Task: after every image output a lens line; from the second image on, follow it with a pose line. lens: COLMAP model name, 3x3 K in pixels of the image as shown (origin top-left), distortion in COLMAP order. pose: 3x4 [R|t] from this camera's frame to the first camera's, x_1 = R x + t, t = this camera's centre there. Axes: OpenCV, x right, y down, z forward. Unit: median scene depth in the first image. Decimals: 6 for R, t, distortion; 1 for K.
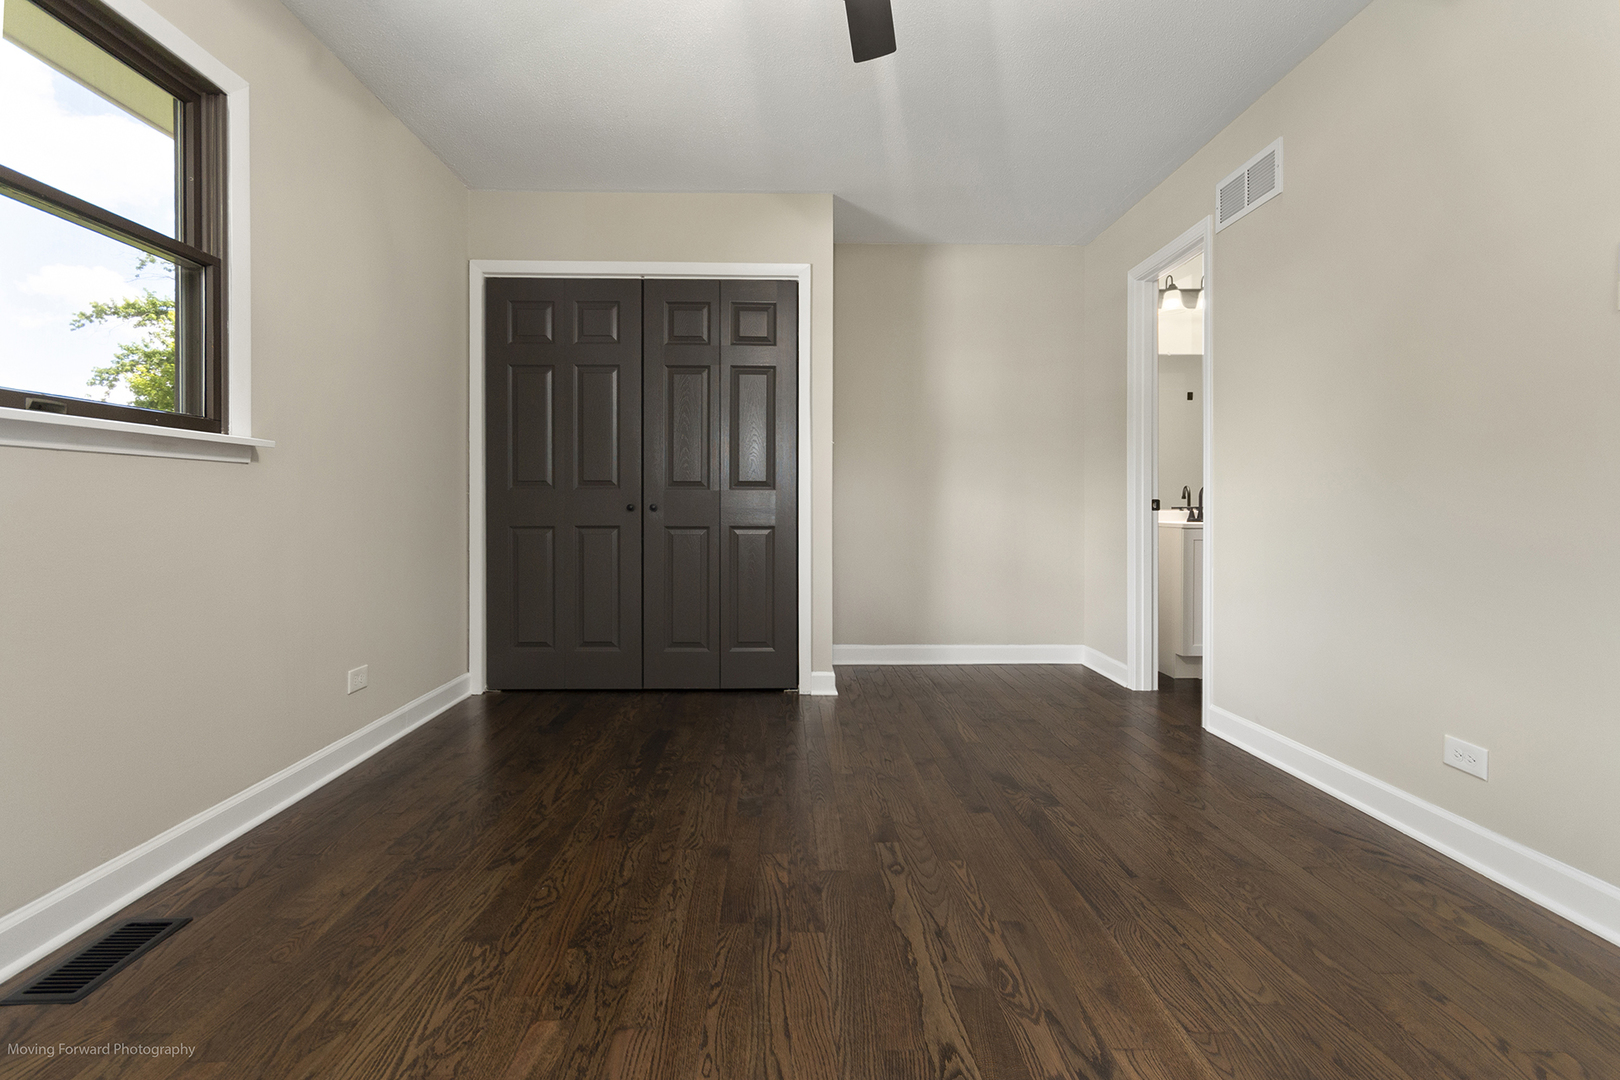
lens RADIAL K [[758.9, 0, 810.0], [0, 758.9, 511.6], [0, 0, 1]] dist [0.002094, 0.001724]
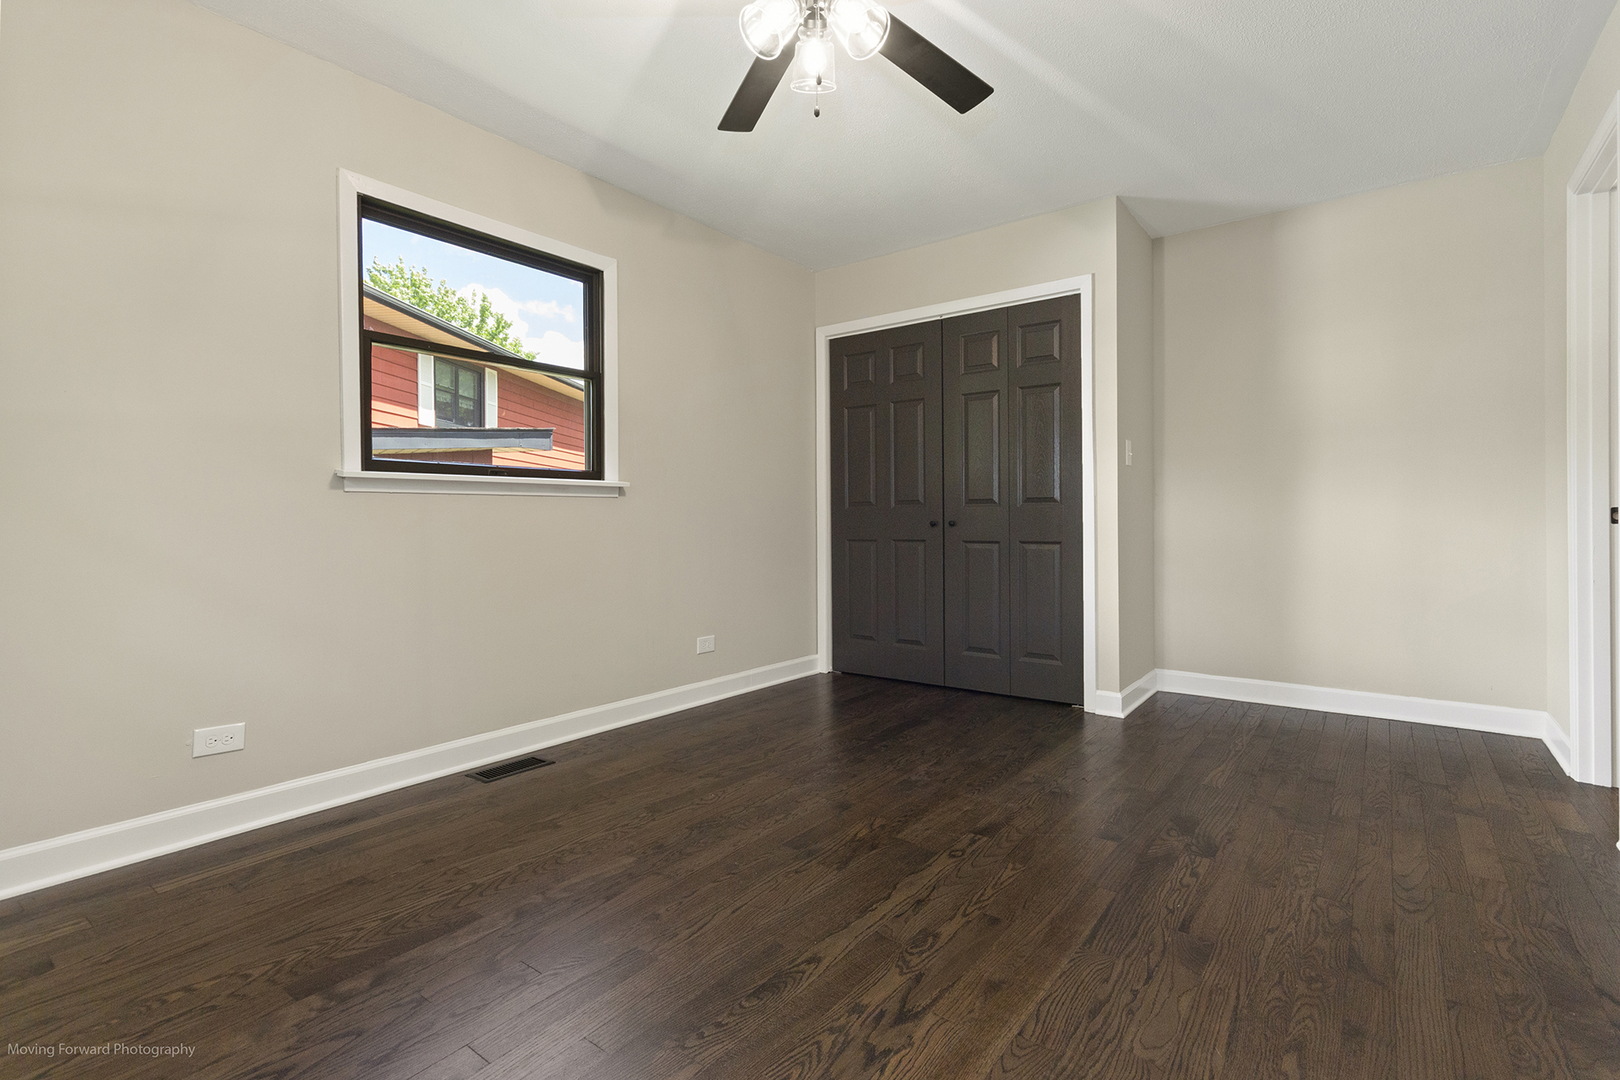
lens RADIAL K [[758.9, 0, 812.5], [0, 758.9, 529.4], [0, 0, 1]] dist [0.002094, 0.001724]
pose [[0.777568, 0.000491, -0.628798, 0.596621], [0.001917, 0.999993, 0.003152, -0.001182], [0.628796, -0.003656, 0.777562, 0.019040]]
